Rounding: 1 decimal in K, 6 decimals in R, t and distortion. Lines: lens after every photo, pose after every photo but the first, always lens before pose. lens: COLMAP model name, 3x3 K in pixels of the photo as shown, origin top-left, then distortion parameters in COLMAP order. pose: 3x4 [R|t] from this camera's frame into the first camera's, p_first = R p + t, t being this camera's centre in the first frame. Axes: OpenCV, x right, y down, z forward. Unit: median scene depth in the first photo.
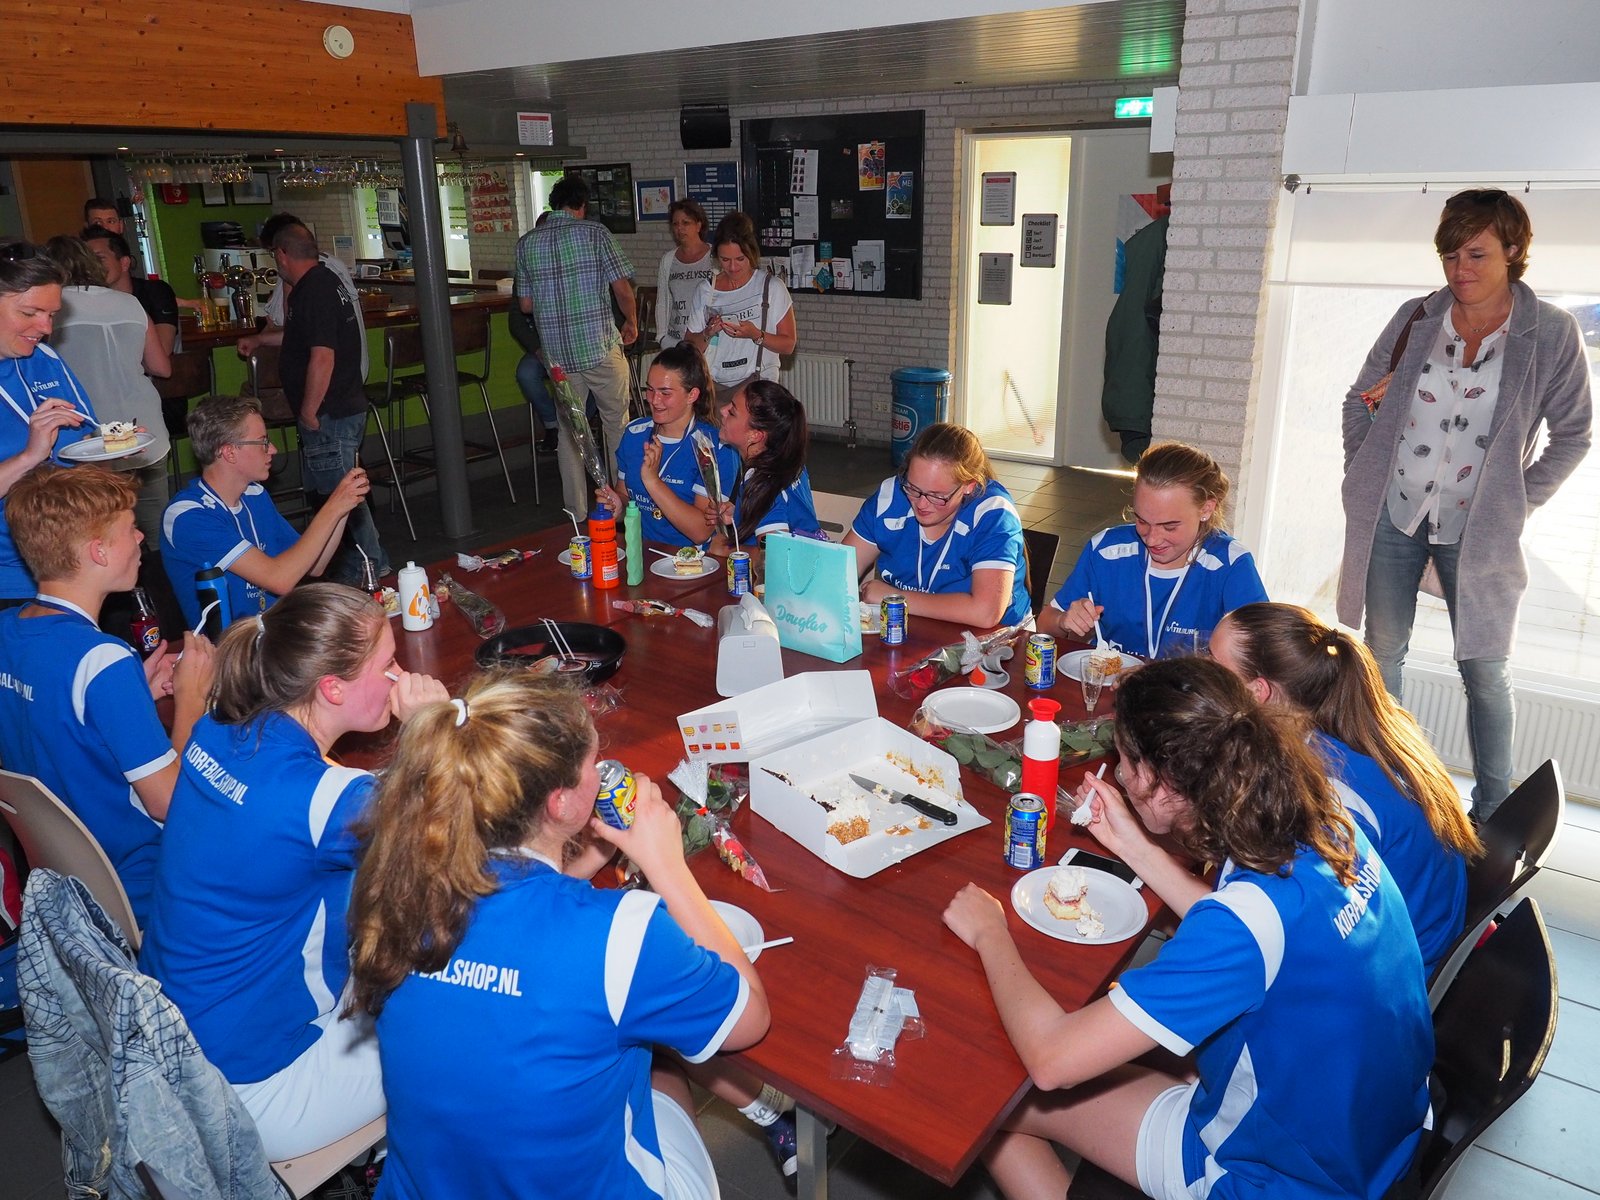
lens RADIAL K [[1160.8, 0, 804.5], [0, 1160.8, 604.0], [0, 0, 1]] dist [-0.001307, 0.005270]
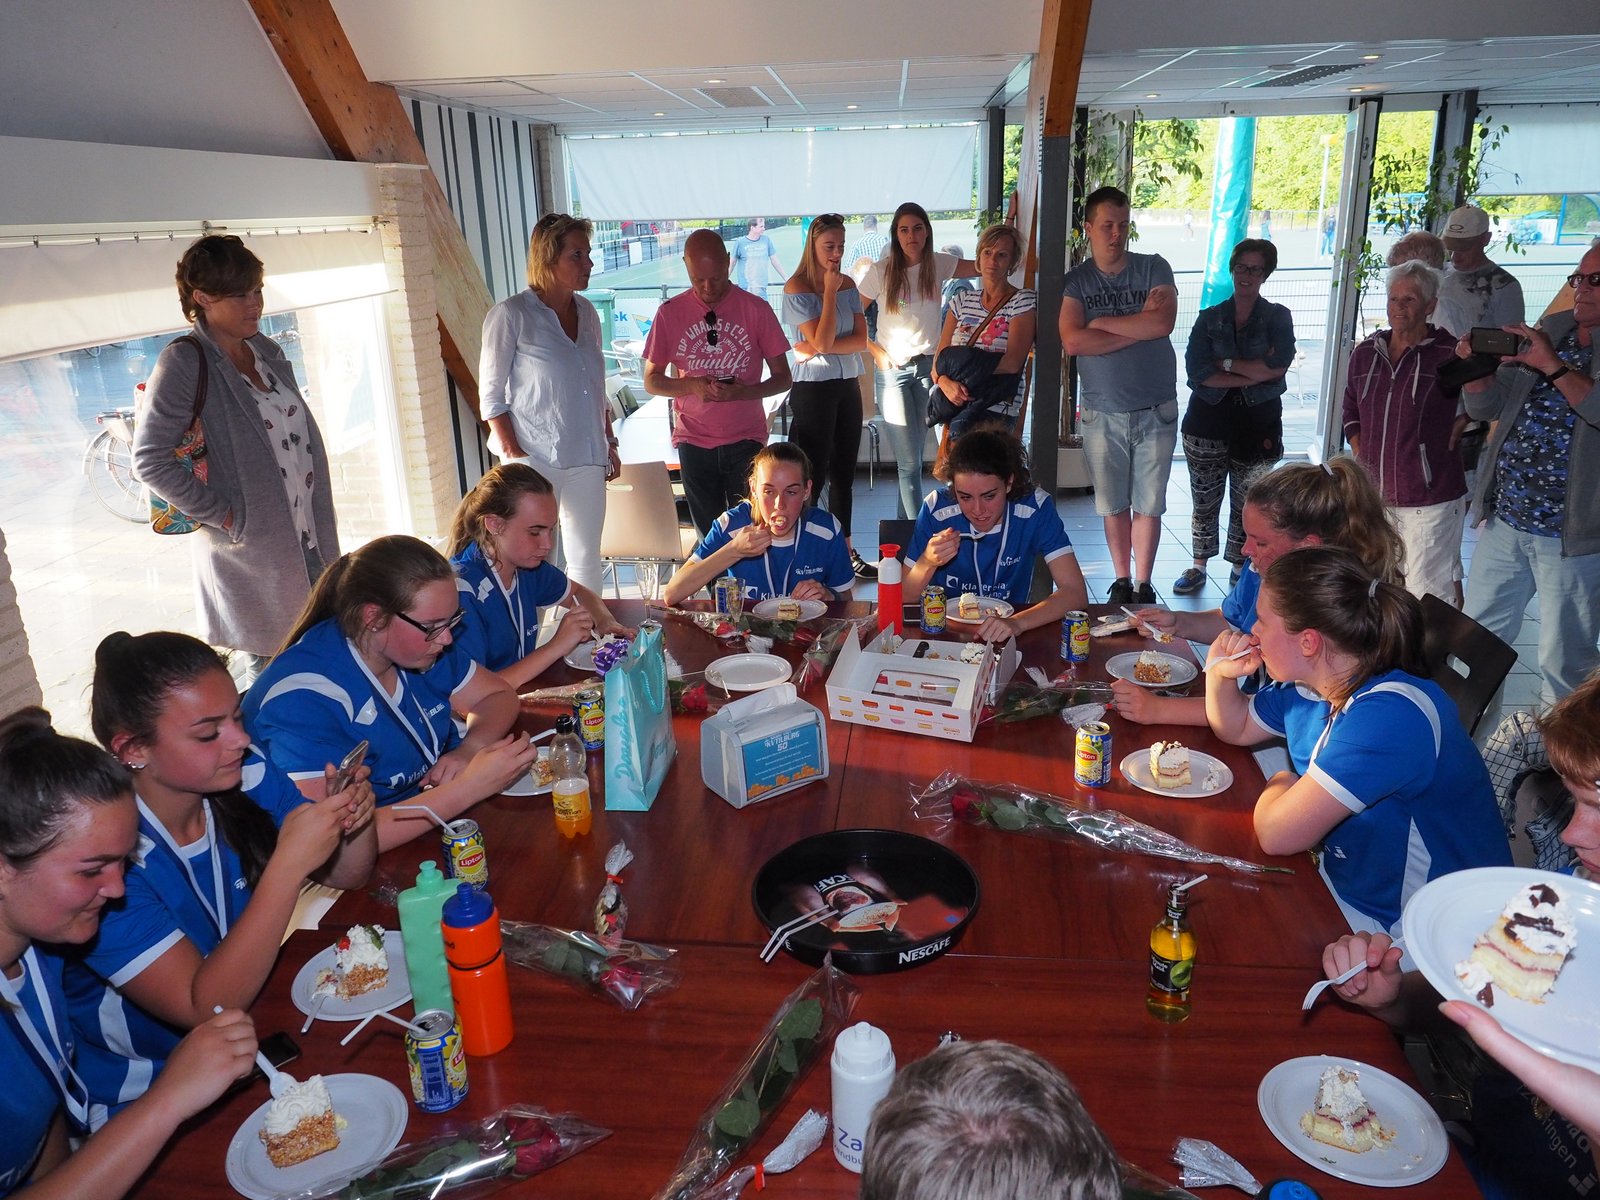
lens RADIAL K [[1160.8, 0, 799.1], [0, 1160.8, 588.0], [0, 0, 1]] dist [-0.001307, 0.005270]
pose [[-0.541789, -0.240524, 0.805365, -0.549580], [0.309825, 0.833559, 0.457371, -0.336018], [-0.781328, 0.497321, -0.377093, 0.934841]]
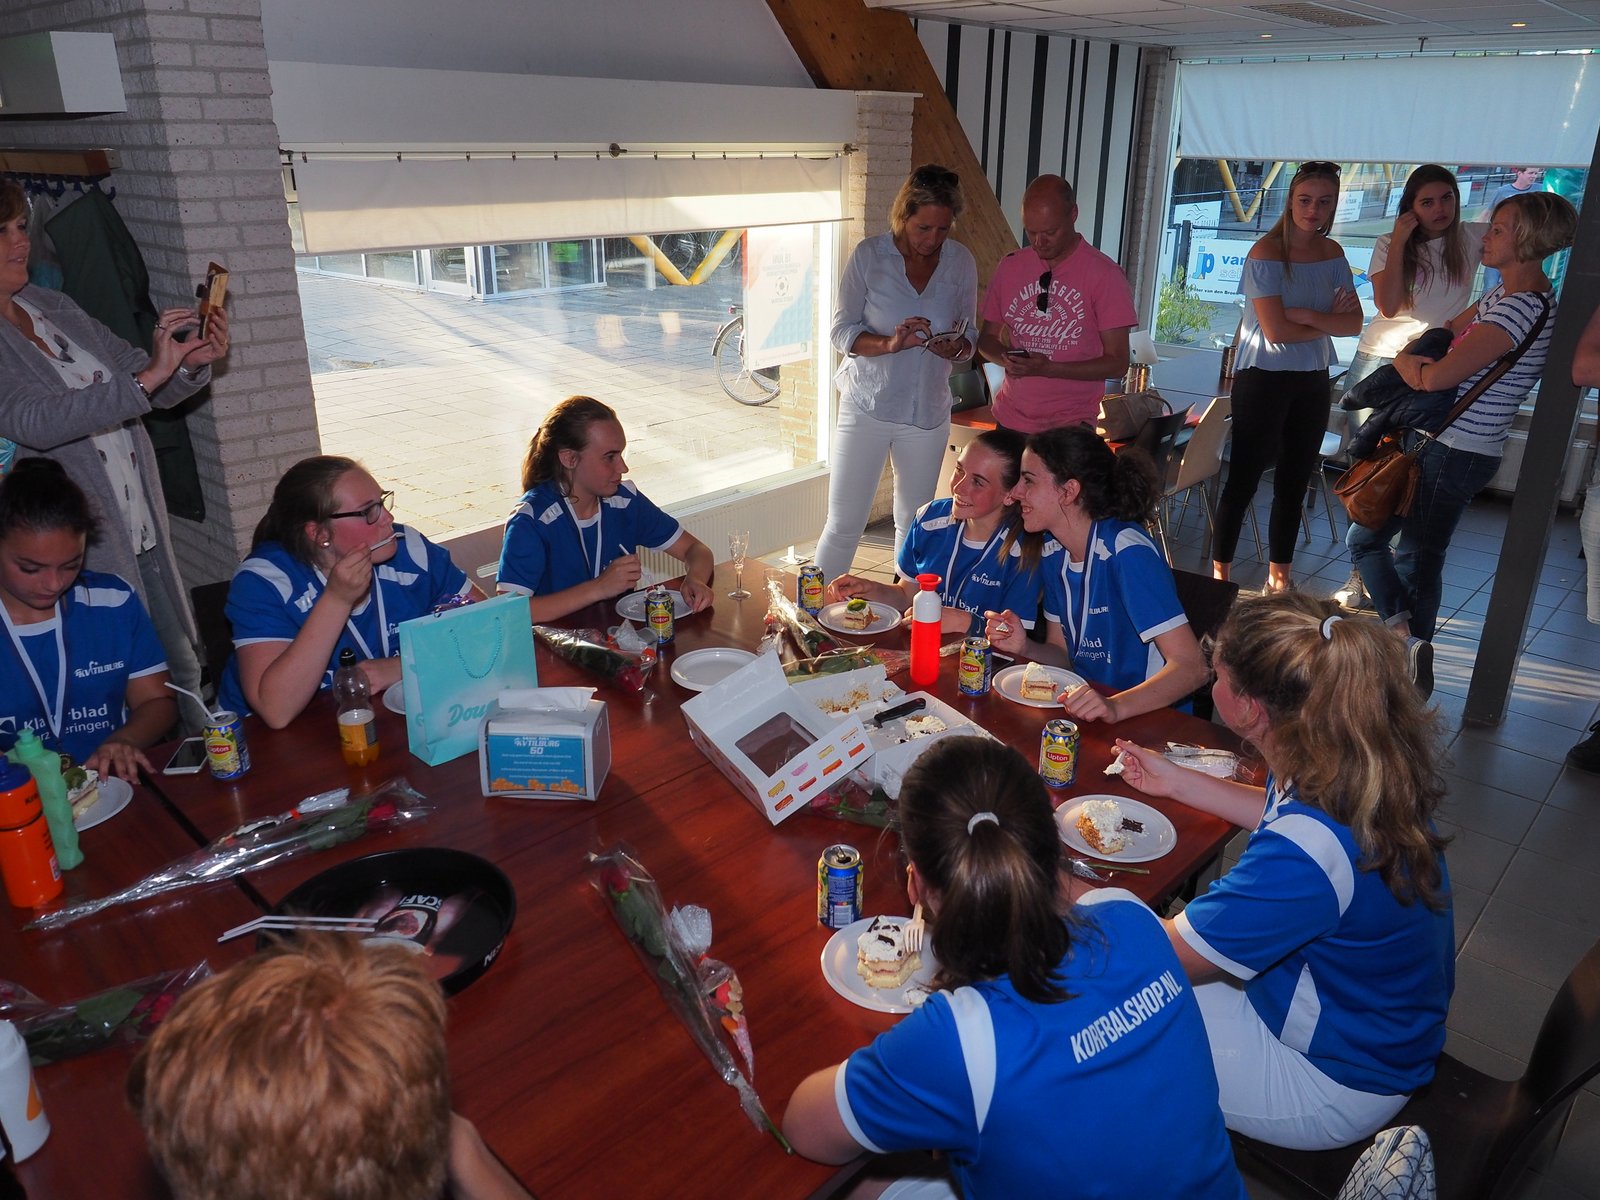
lens RADIAL K [[1160.8, 0, 799.9], [0, 1160.8, 588.1], [0, 0, 1]] dist [-0.001307, 0.005270]
pose [[0.094593, -0.350789, 0.931665, -0.558105], [0.324242, 0.895687, 0.304322, -0.188753], [-0.941233, 0.273298, 0.198466, 0.495095]]
